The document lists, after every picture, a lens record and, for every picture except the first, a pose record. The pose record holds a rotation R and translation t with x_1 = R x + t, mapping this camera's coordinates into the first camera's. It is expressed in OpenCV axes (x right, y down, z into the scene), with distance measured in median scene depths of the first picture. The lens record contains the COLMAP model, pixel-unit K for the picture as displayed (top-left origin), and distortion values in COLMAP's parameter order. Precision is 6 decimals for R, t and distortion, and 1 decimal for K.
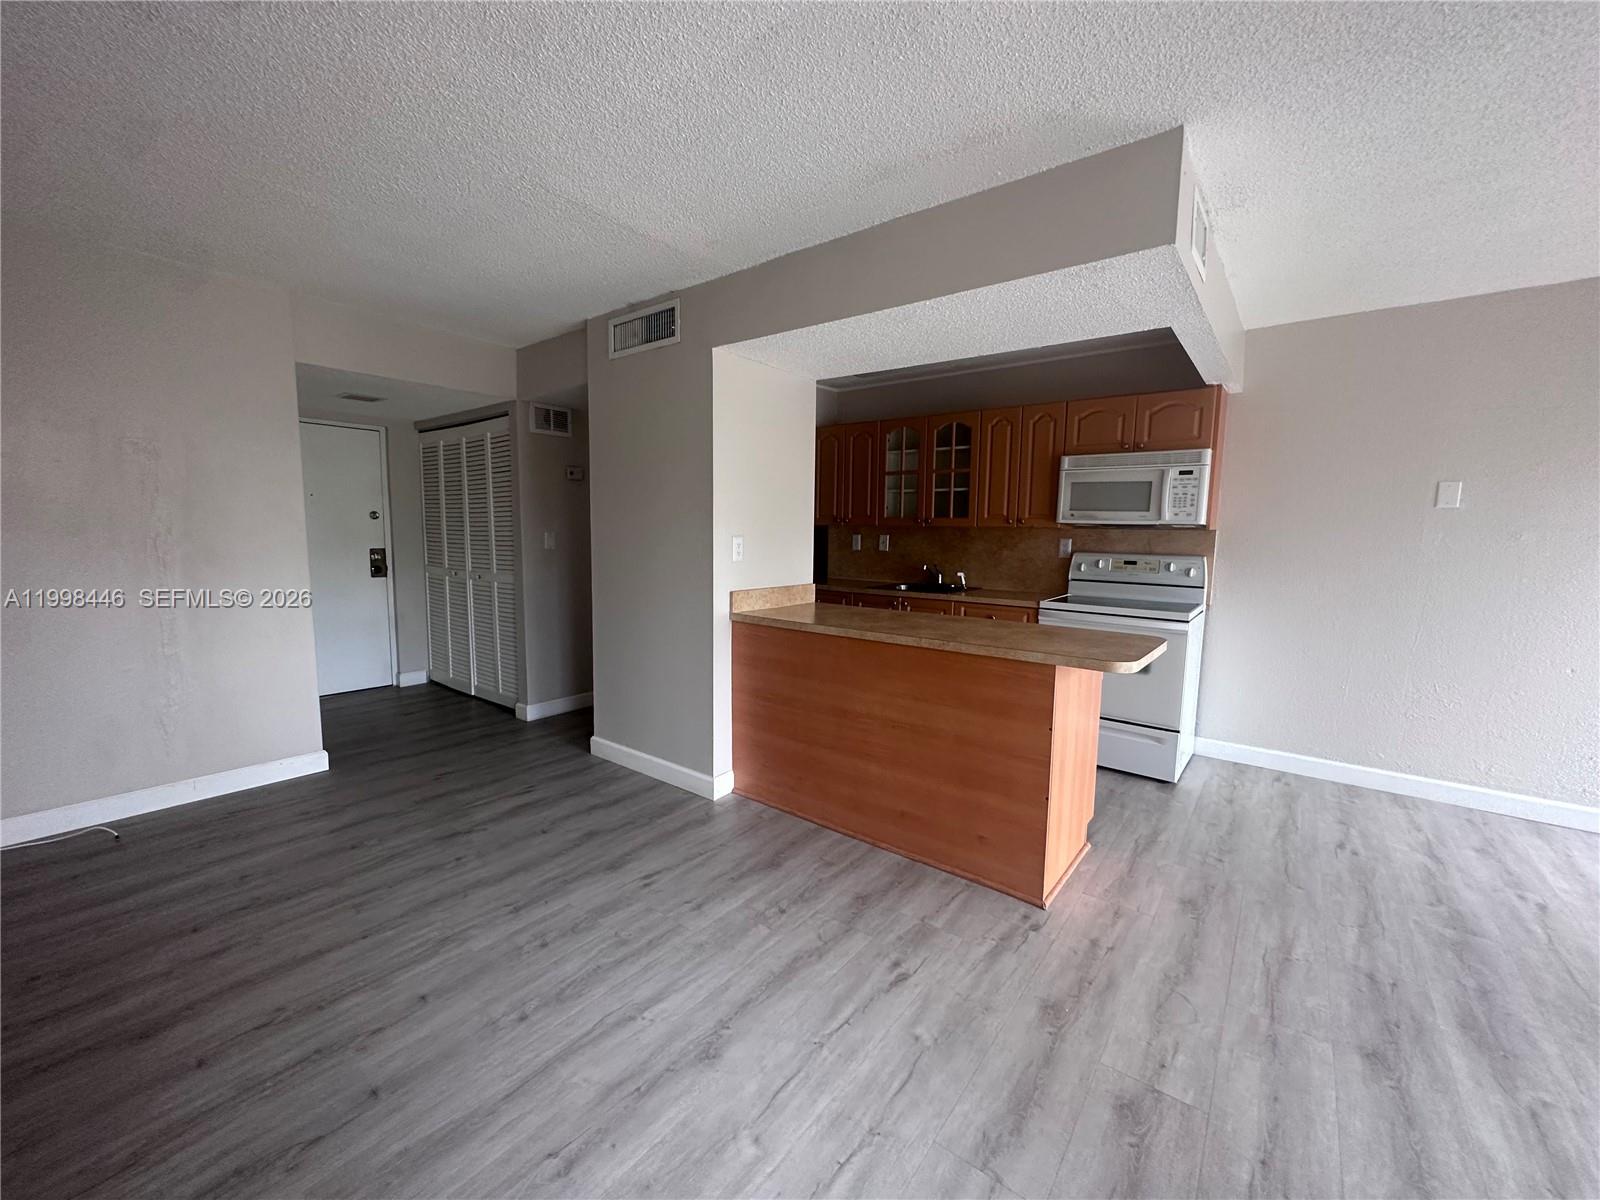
lens RADIAL K [[642.5, 0, 802.6], [0, 642.5, 598.4], [0, 0, 1]] dist [-0.000710, 0.000102]
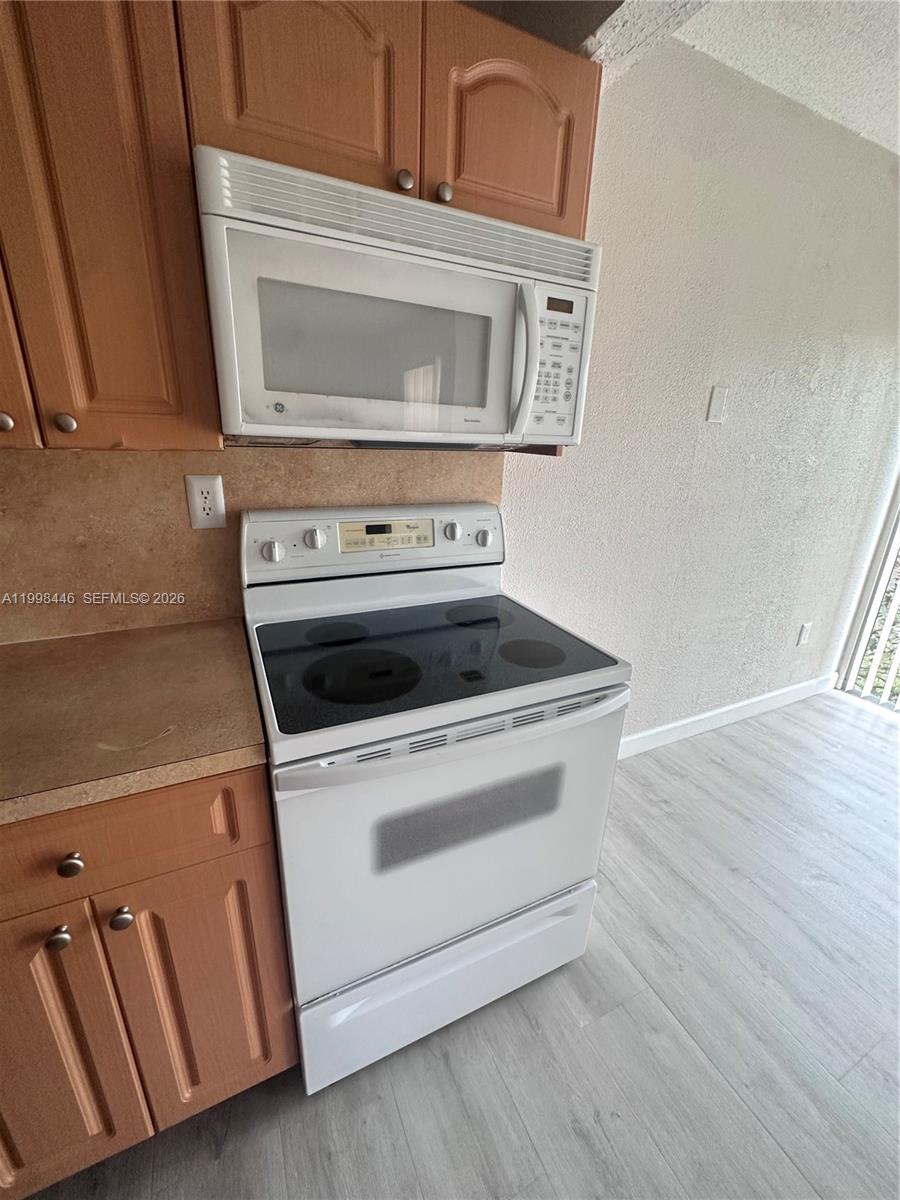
lens RADIAL K [[481.9, 0, 449.1], [0, 481.9, 600.8], [0, 0, 1]] dist [-0.000710, 0.000102]
pose [[0.442201, -0.287822, 0.849480, 0.238554], [0.075495, 0.955695, 0.284511, -0.100389], [-0.893733, -0.061680, 0.444339, 0.817477]]
